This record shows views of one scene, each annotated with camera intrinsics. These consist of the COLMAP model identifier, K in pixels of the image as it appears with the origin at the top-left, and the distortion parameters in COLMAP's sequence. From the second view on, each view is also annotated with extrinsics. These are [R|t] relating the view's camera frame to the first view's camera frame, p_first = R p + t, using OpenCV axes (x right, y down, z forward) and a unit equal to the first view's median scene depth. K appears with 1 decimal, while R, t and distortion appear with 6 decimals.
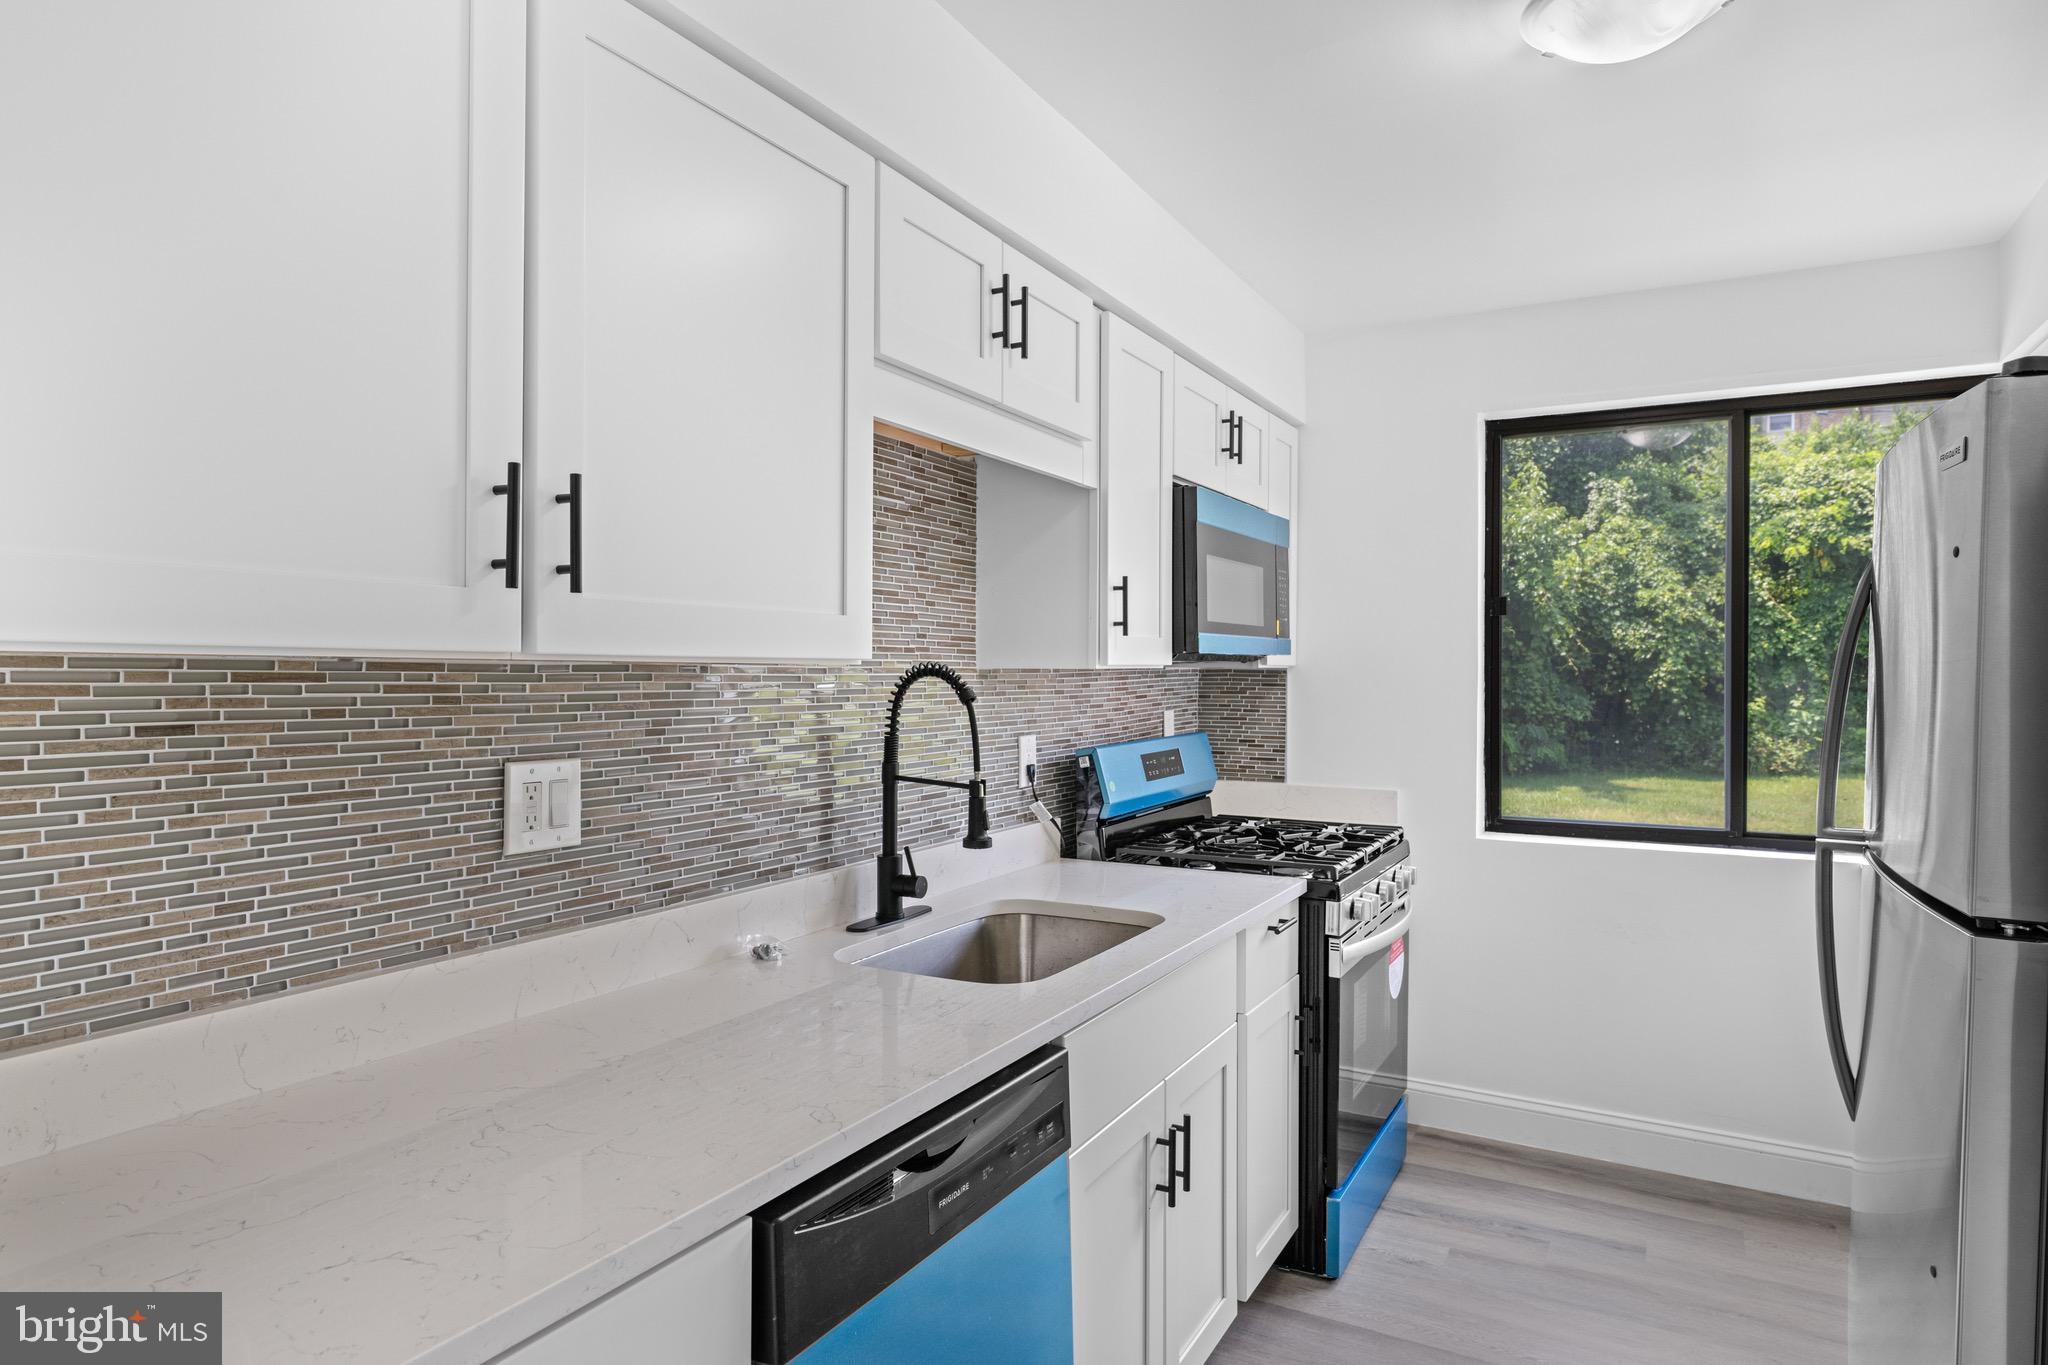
lens RADIAL K [[1201.7, 0, 1024.0], [0, 1201.7, 682.5], [0, 0, 1]] dist [0.000488, 0.000044]
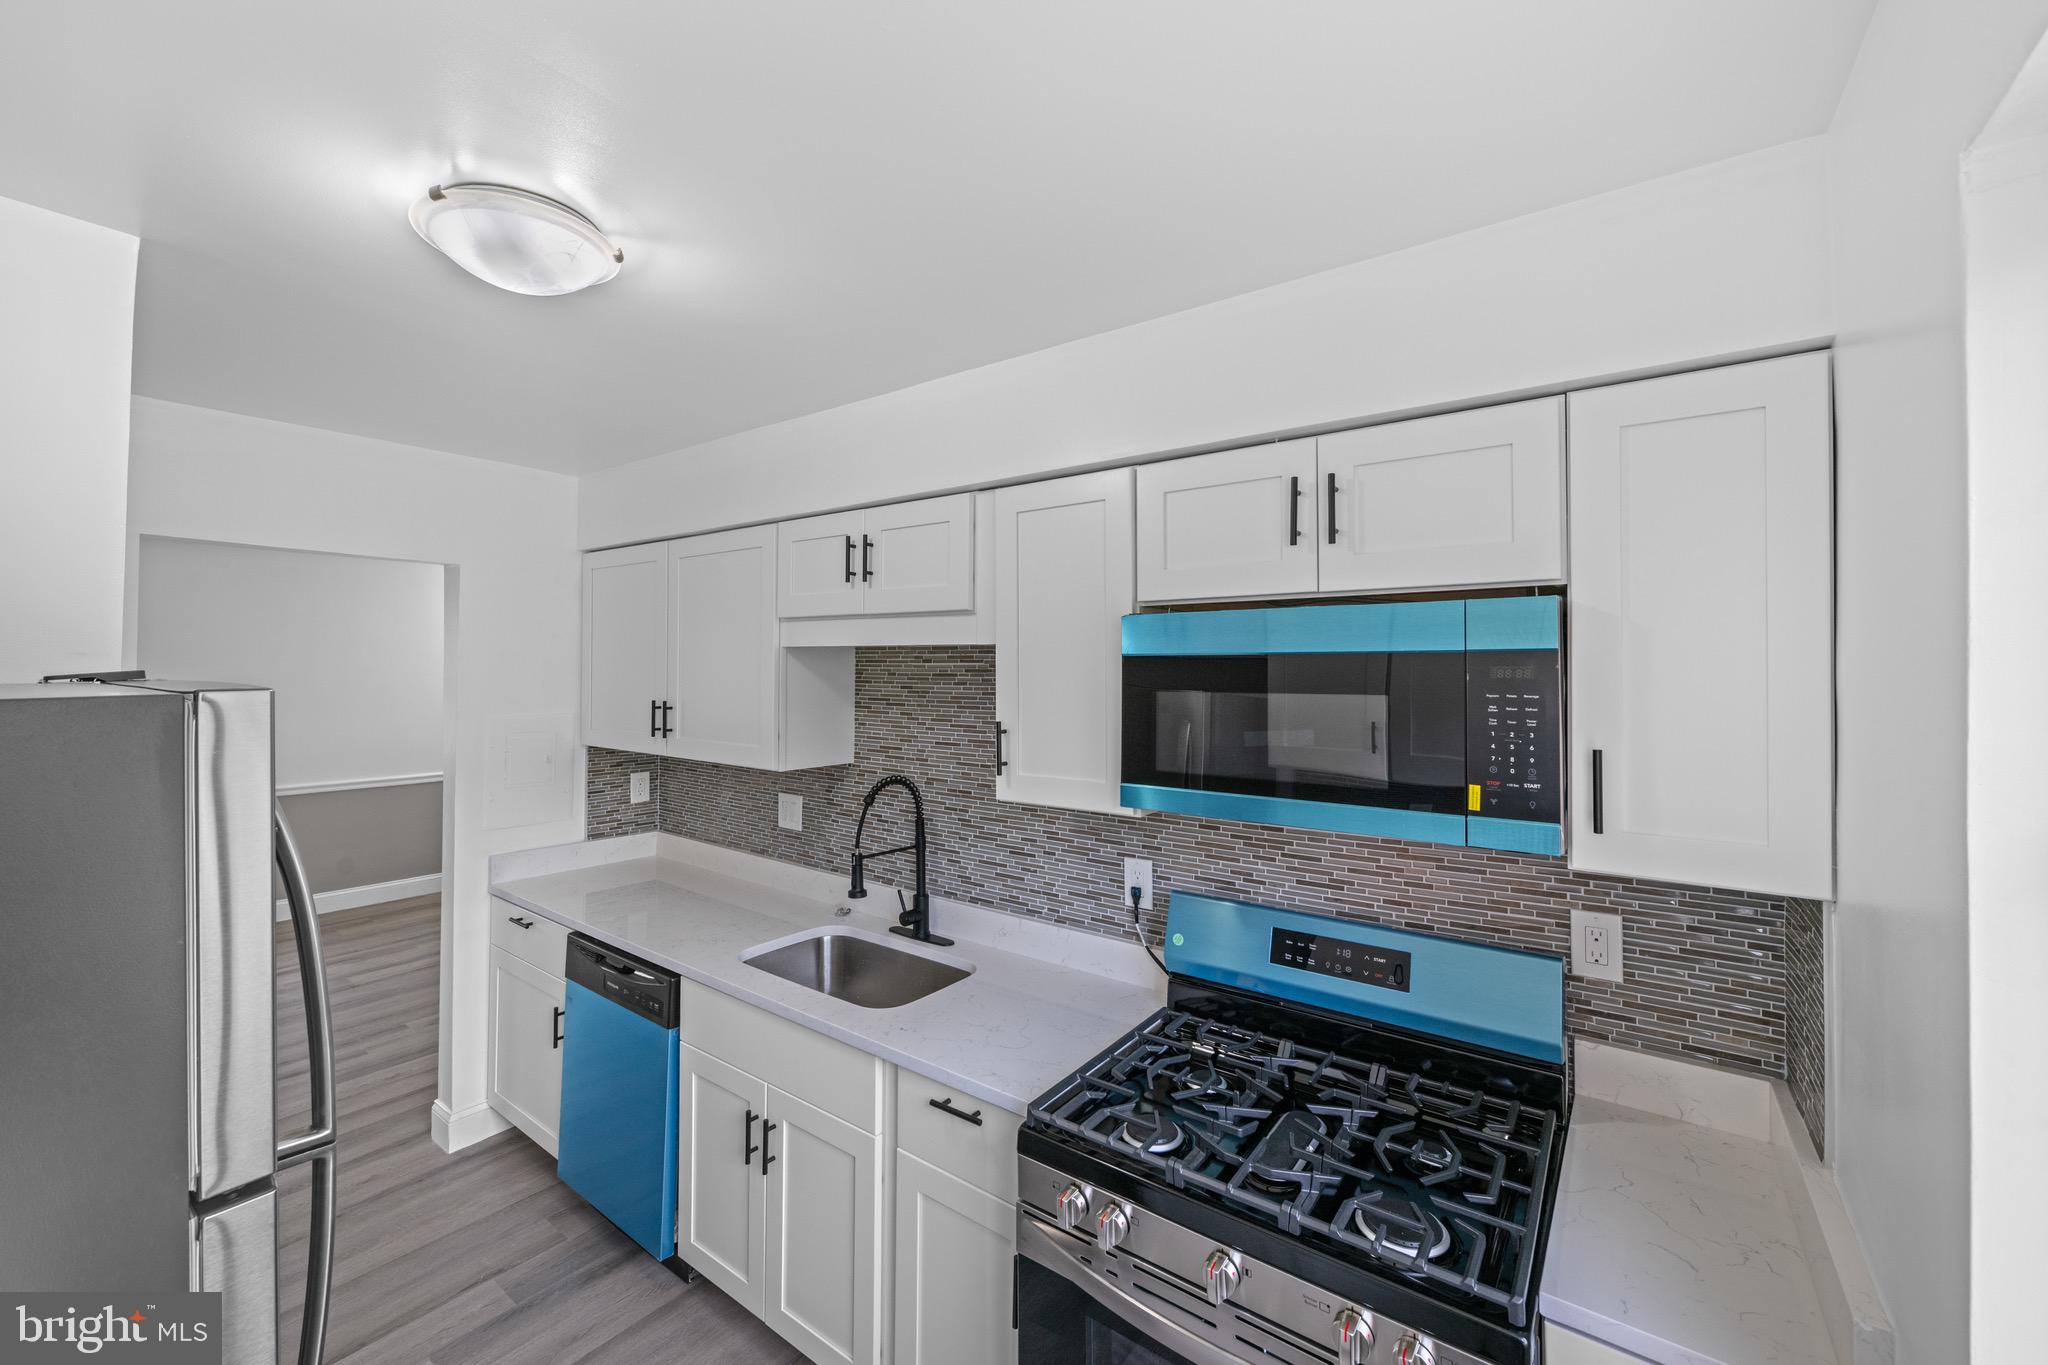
lens RADIAL K [[824.8, 0, 972.5], [0, 824.8, 666.2], [0, 0, 1]] dist [-0.000262, -0.000074]
pose [[-0.166311, -0.013845, -0.985976, 1.009916], [-0.018778, 0.999765, -0.010872, -0.155599], [0.985895, 0.016706, -0.166532, 1.320300]]
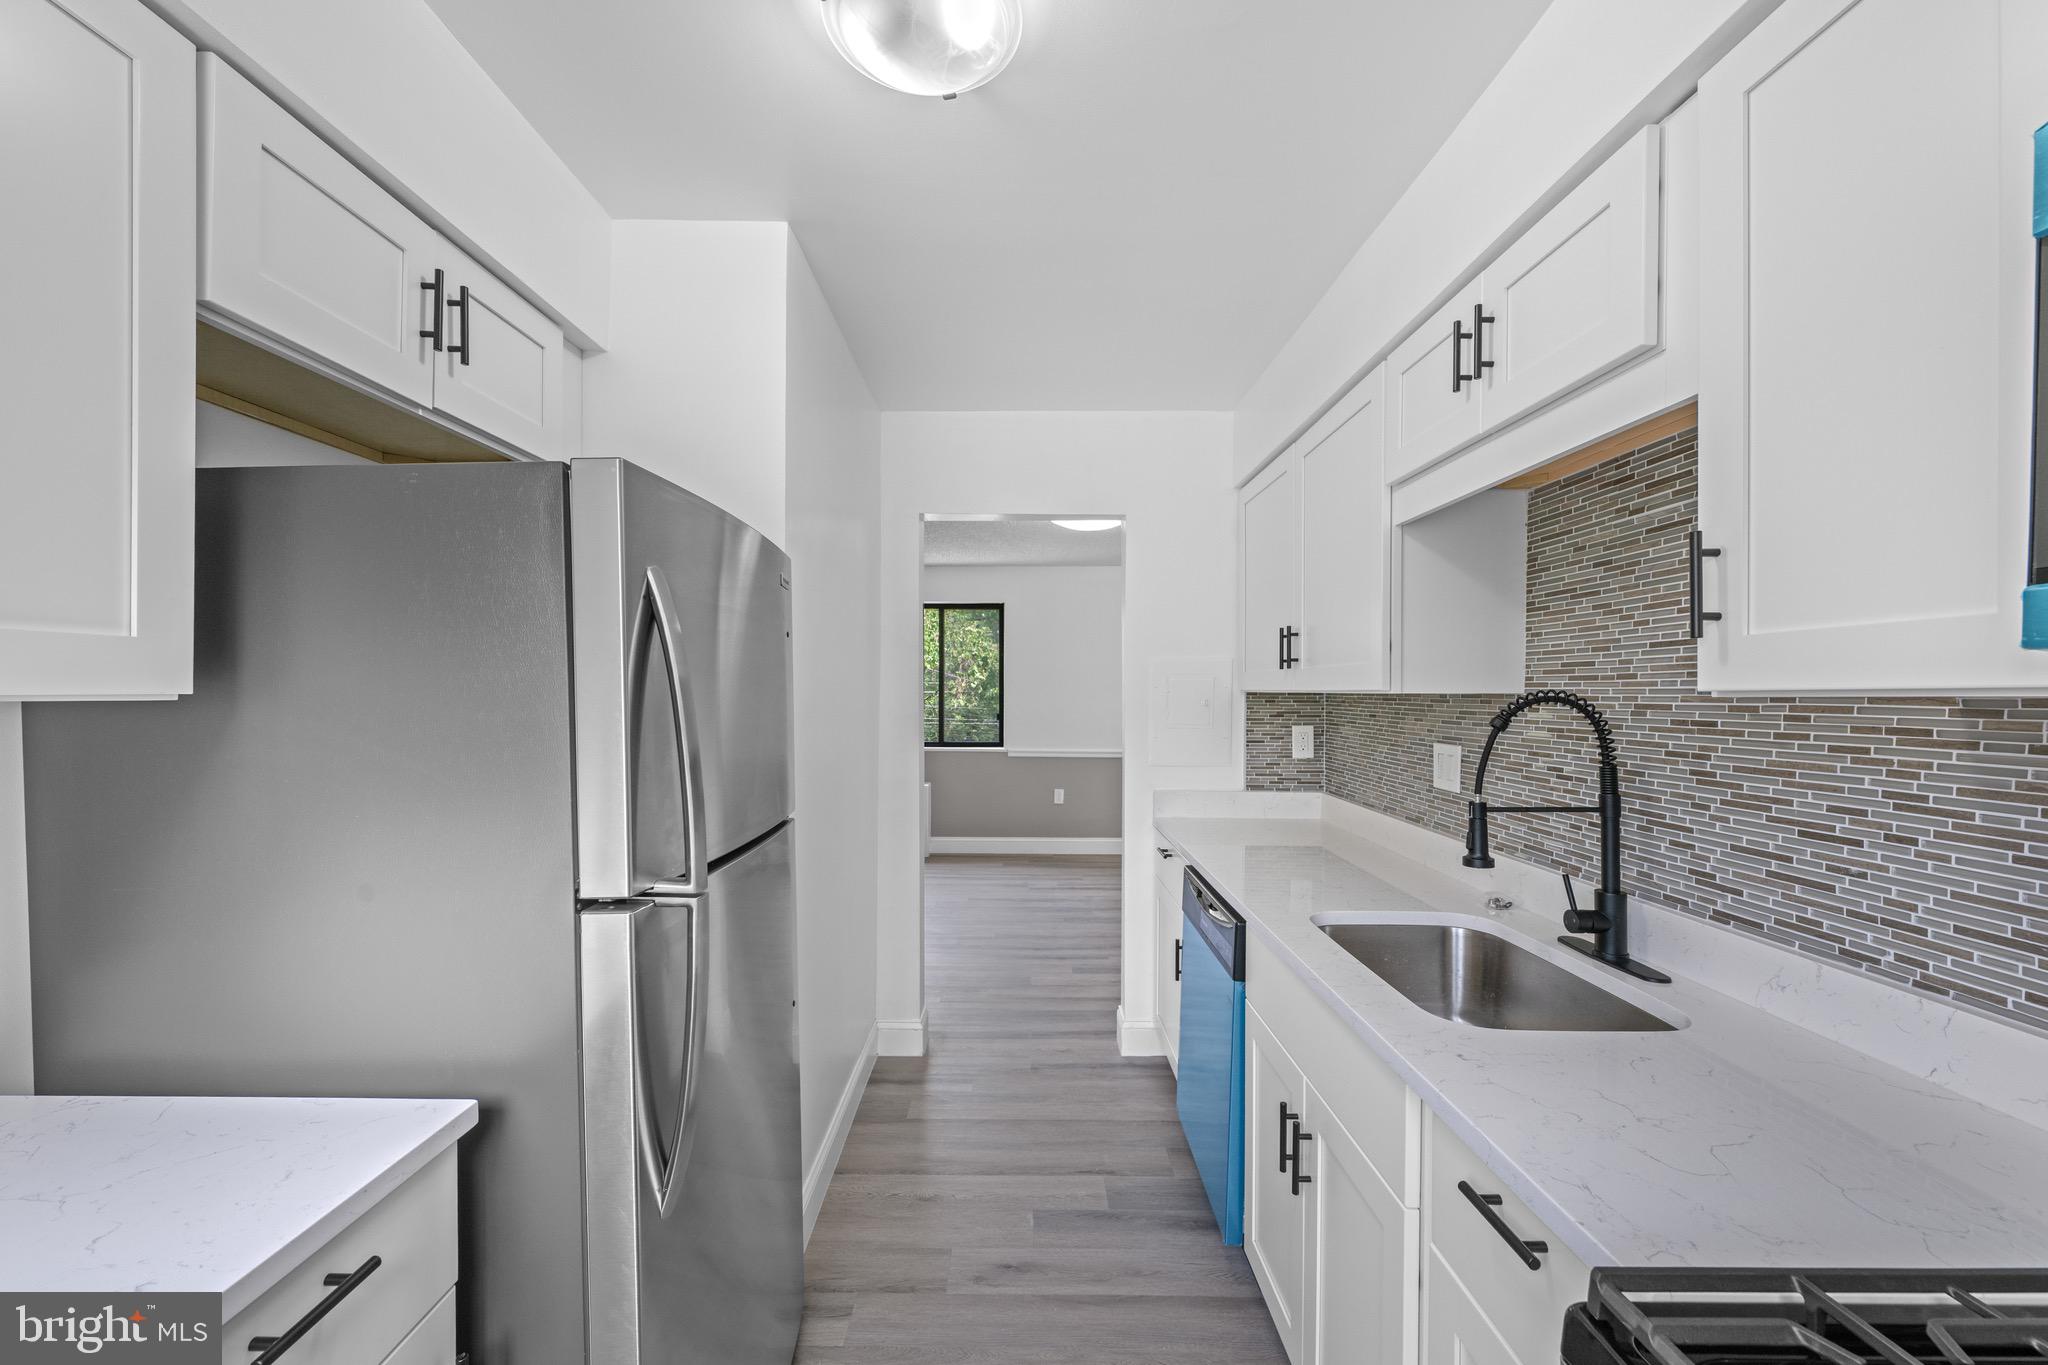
lens RADIAL K [[789.7, 0, 1017.9], [0, 789.7, 702.3], [0, 0, 1]] dist [0.000454, -0.000311]
pose [[-0.876302, -0.009756, -0.481663, 0.652234], [-0.021644, 0.999583, 0.019131, -0.010547], [0.481275, 0.027190, -0.876148, 1.405489]]
